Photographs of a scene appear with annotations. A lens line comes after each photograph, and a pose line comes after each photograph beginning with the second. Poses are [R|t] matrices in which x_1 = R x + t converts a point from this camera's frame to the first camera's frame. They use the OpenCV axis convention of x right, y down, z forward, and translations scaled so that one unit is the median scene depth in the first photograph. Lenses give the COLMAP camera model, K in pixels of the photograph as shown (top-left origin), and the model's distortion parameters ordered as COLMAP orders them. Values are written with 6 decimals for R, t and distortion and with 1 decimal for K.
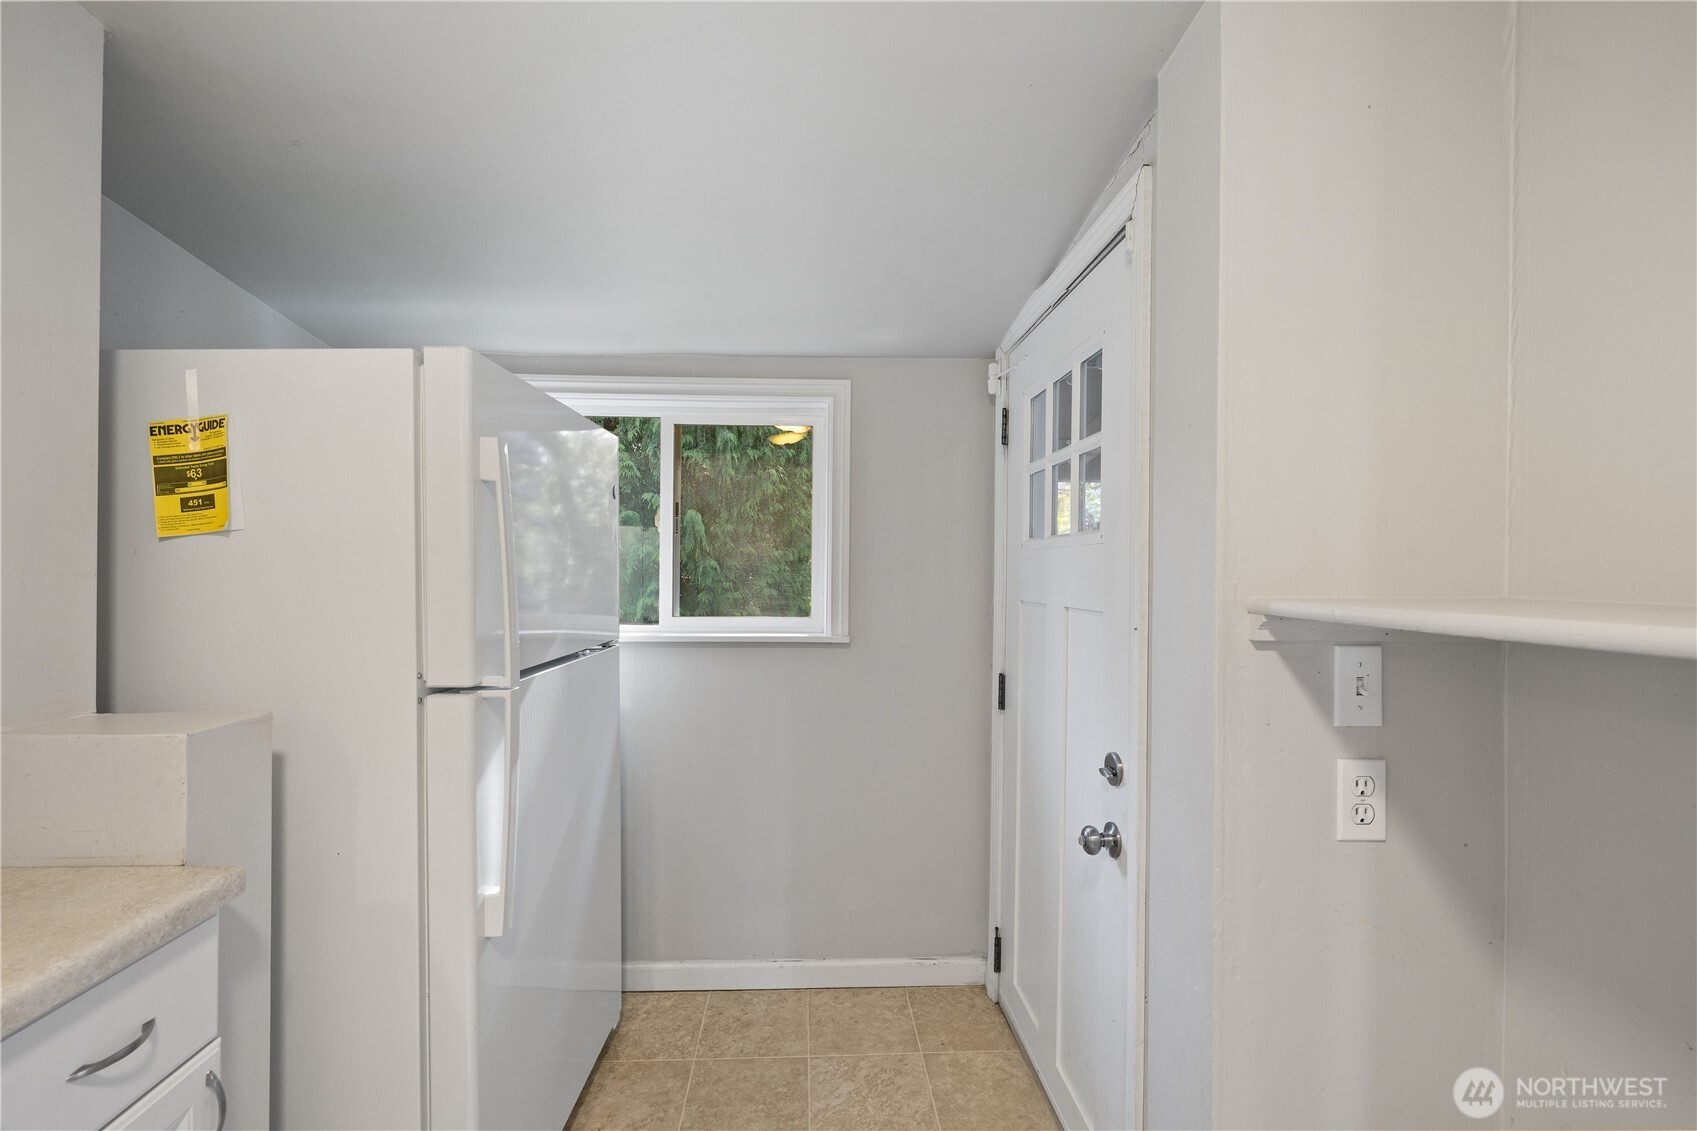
lens RADIAL K [[720.2, 0, 851.3], [0, 720.2, 572.8], [0, 0, 1]] dist [-0.003485, 0.000151]
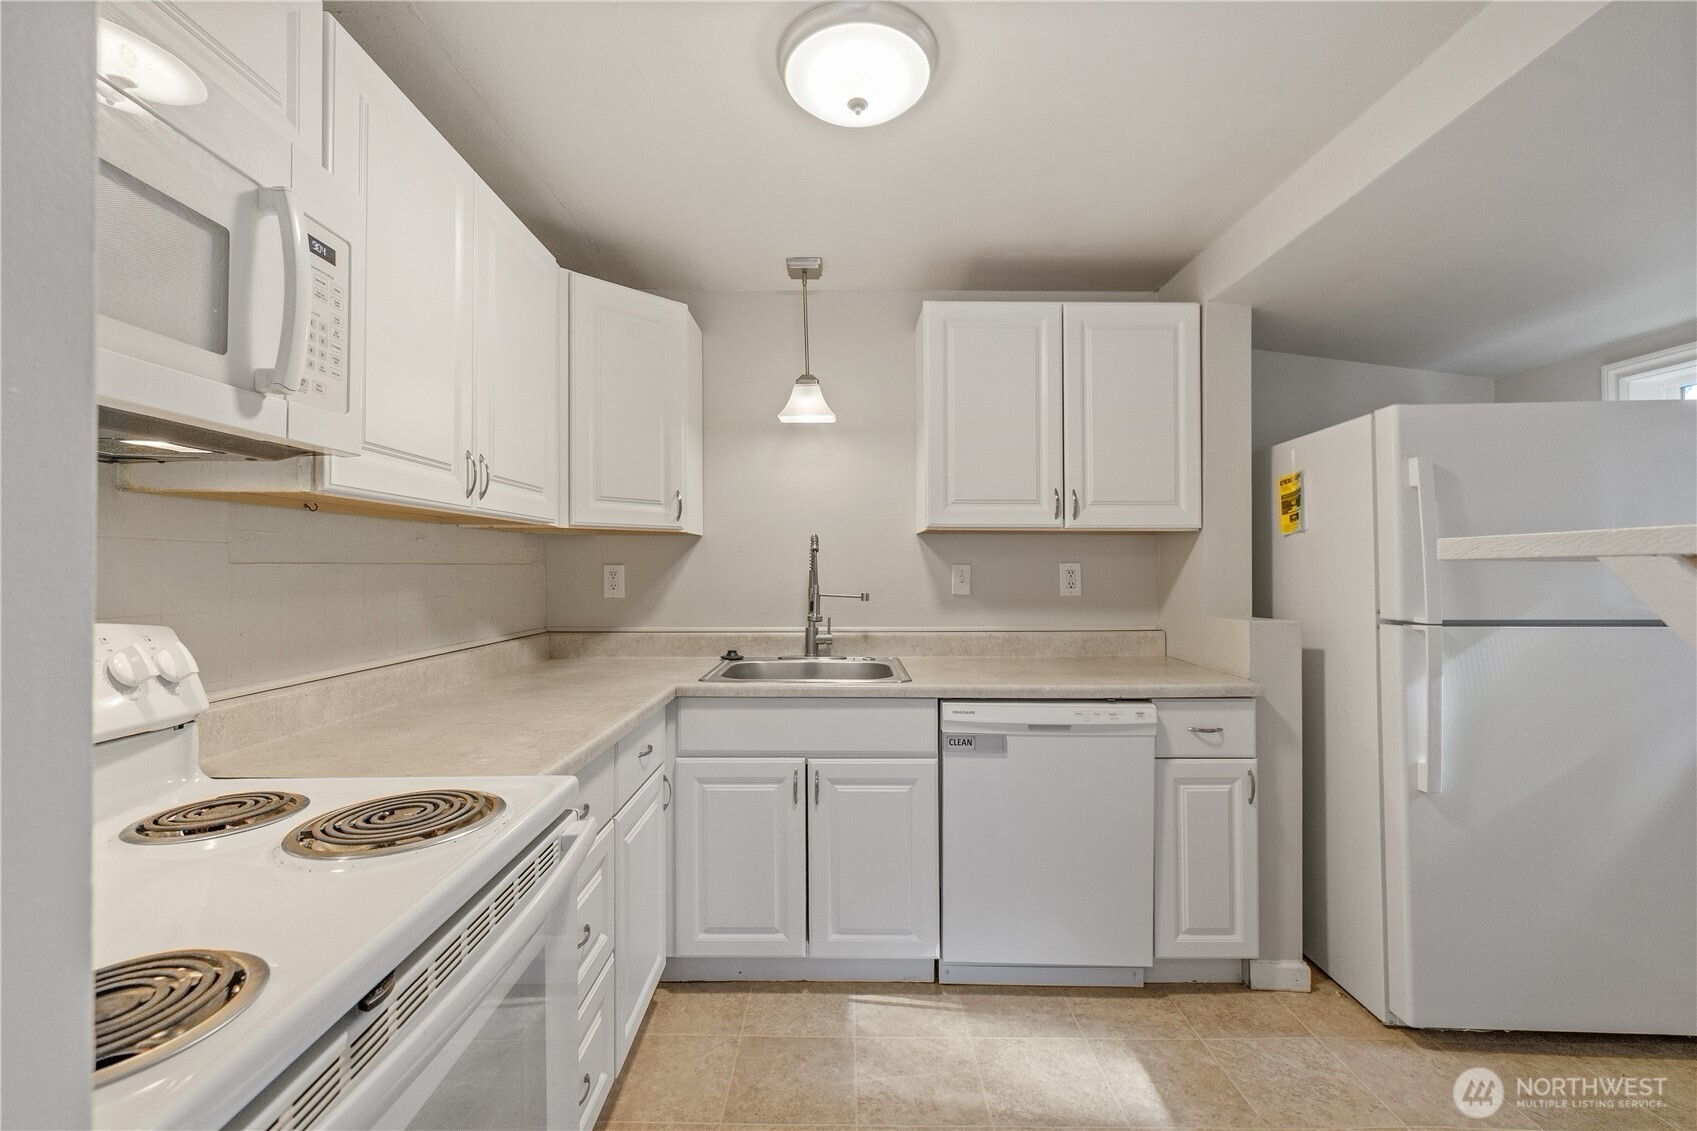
lens RADIAL K [[720.2, 0, 850.8], [0, 720.2, 567.8], [0, 0, 1]] dist [-0.003485, 0.000151]
pose [[-0.028039, -0.011296, -0.999543, 1.080620], [-0.009883, 0.999890, -0.011023, 0.074586], [0.999558, 0.009569, -0.028147, -0.152374]]
